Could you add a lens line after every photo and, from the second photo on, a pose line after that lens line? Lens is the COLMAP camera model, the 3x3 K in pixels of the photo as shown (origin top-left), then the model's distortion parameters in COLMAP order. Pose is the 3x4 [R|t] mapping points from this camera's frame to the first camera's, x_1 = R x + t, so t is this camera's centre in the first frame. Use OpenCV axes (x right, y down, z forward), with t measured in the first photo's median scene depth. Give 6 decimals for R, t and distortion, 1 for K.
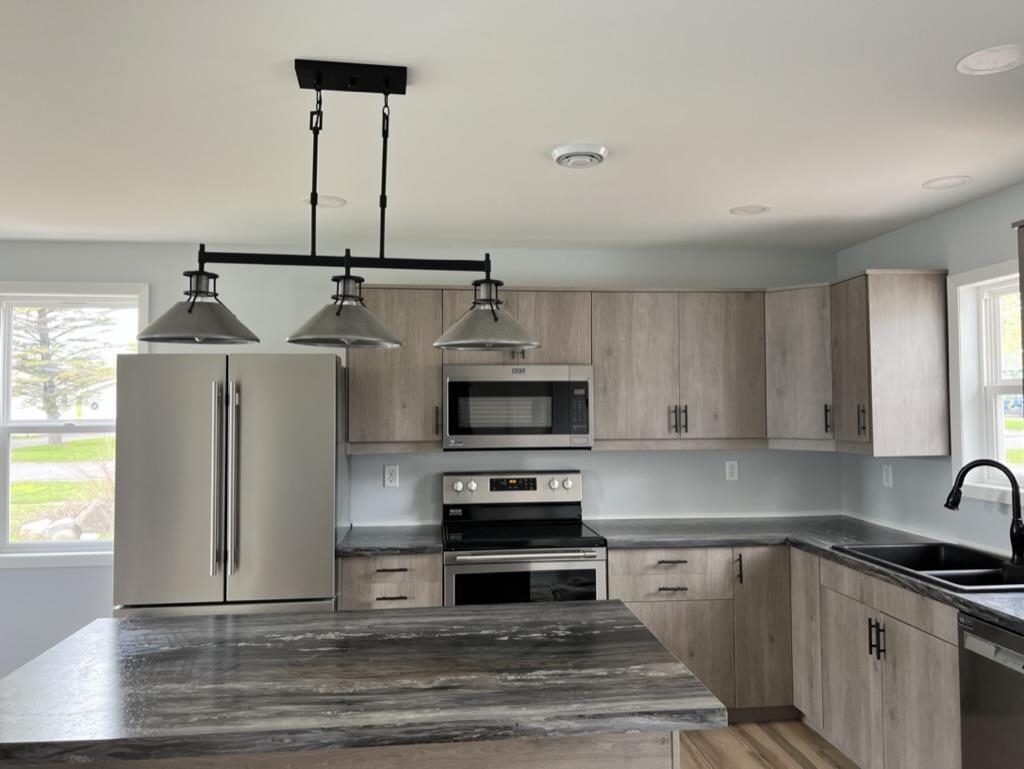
lens RADIAL K [[767.1, 0, 514.4], [0, 767.1, 386.9], [0, 0, 1]] dist [0.083822, -0.101950]
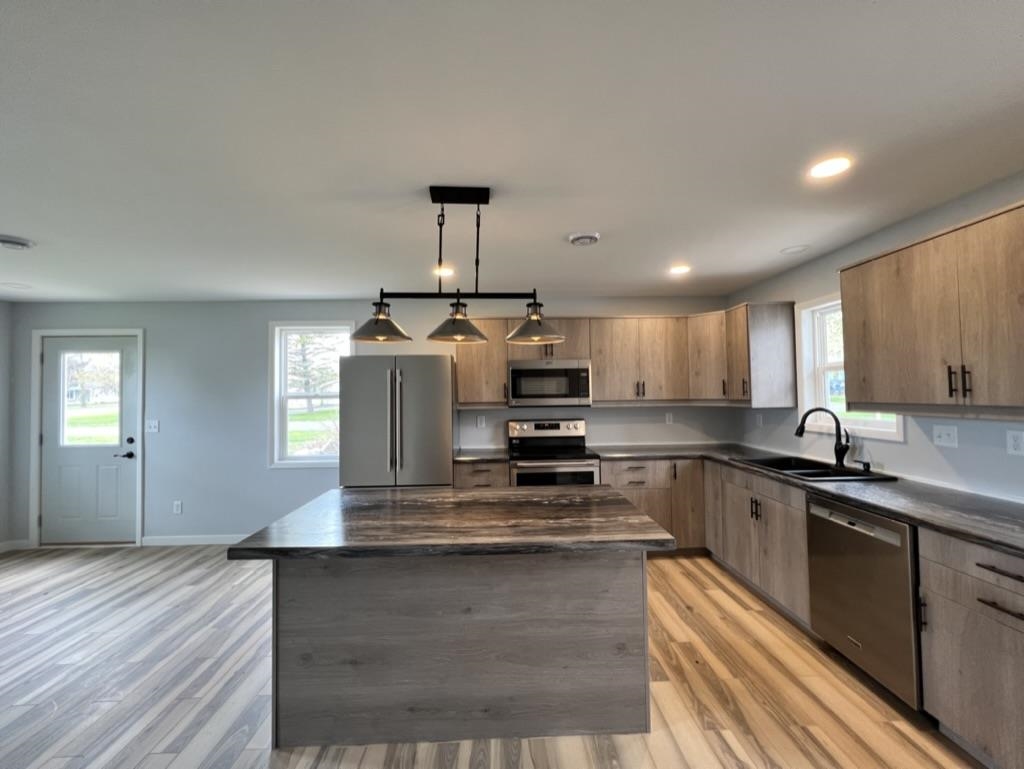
lens RADIAL K [[413.7, 0, 510.3], [0, 413.7, 383.5], [0, 0, 1]] dist [-0.000707, 0.000016]
pose [[0.996652, -0.009988, -0.081150, -0.010648], [0.010291, 0.999942, 0.003314, 0.030197], [0.081112, -0.004138, 0.996696, 0.022287]]
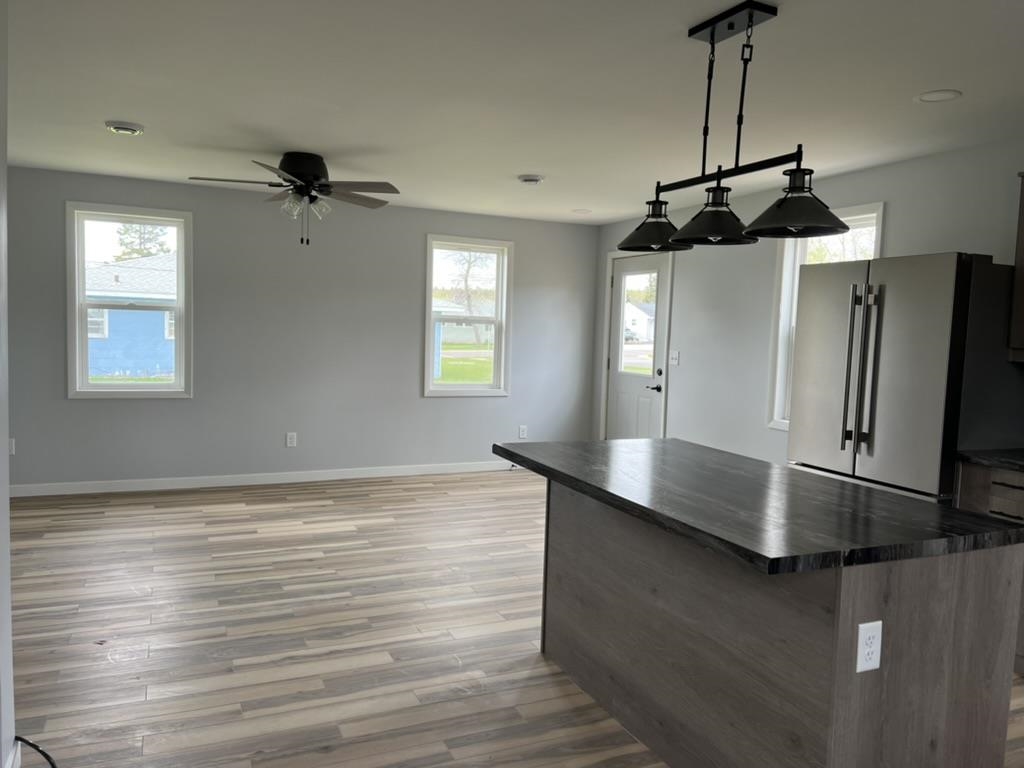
lens RADIAL K [[762.7, 0, 512.0], [0, 762.7, 384.0], [0, 0, 1]] dist [0.030379, -0.001865]
pose [[0.303883, 0.088522, -0.948588, 0.620935], [-0.008311, 0.995882, 0.090273, 0.046976], [0.952673, -0.019548, 0.303367, 0.194405]]
